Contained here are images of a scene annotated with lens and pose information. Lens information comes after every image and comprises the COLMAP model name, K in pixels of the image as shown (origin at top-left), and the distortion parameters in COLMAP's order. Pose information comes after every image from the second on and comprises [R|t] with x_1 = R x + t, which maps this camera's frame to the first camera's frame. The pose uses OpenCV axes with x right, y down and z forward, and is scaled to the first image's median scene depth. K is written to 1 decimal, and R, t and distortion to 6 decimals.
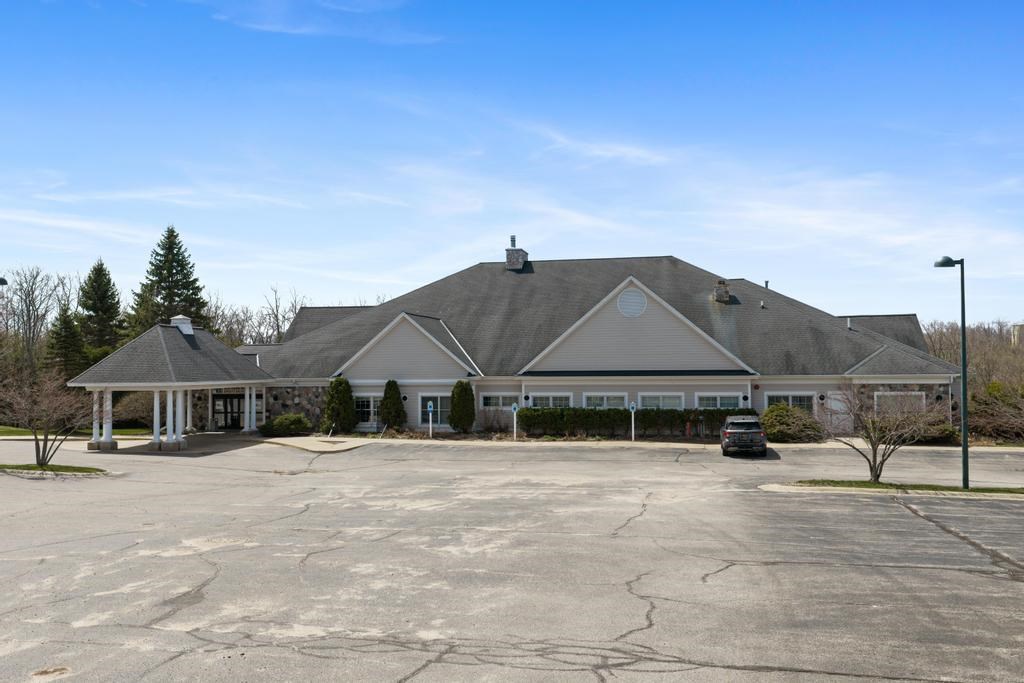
lens RADIAL K [[838.3, 0, 512.0], [0, 838.3, 341.5], [0, 0, 1]] dist [0.010540, -0.043494]
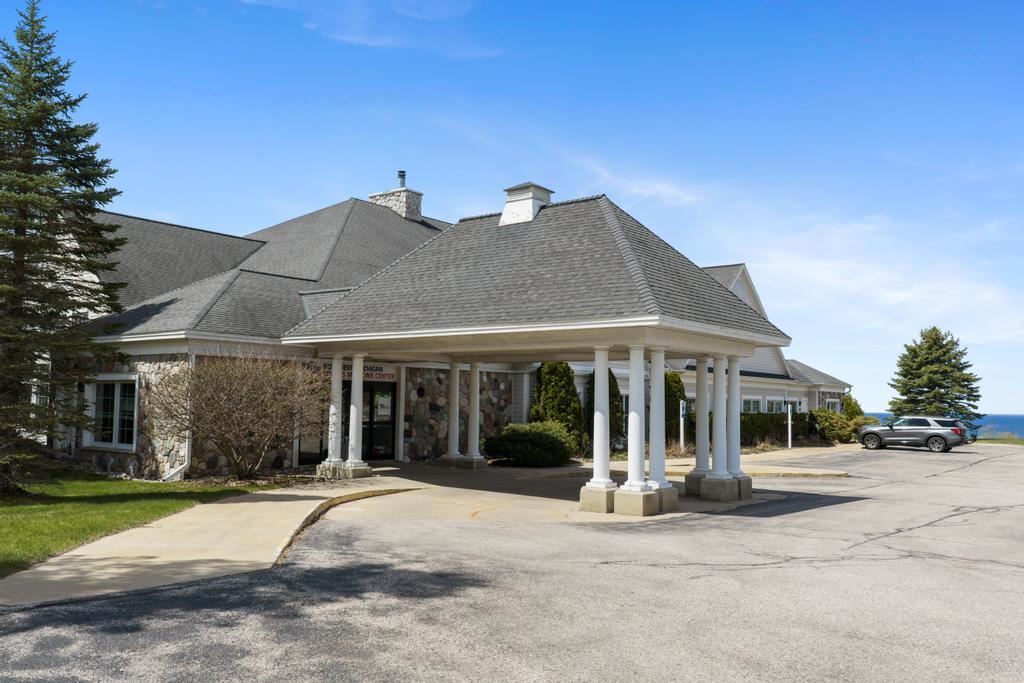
lens RADIAL K [[838.3, 0, 512.0], [0, 838.3, 341.5], [0, 0, 1]] dist [0.010540, -0.043494]
pose [[0.420098, 0.080063, 0.903940, -0.696869], [-0.057103, 0.996459, -0.061719, 0.065334], [-0.905680, -0.025689, 0.423183, 0.748807]]
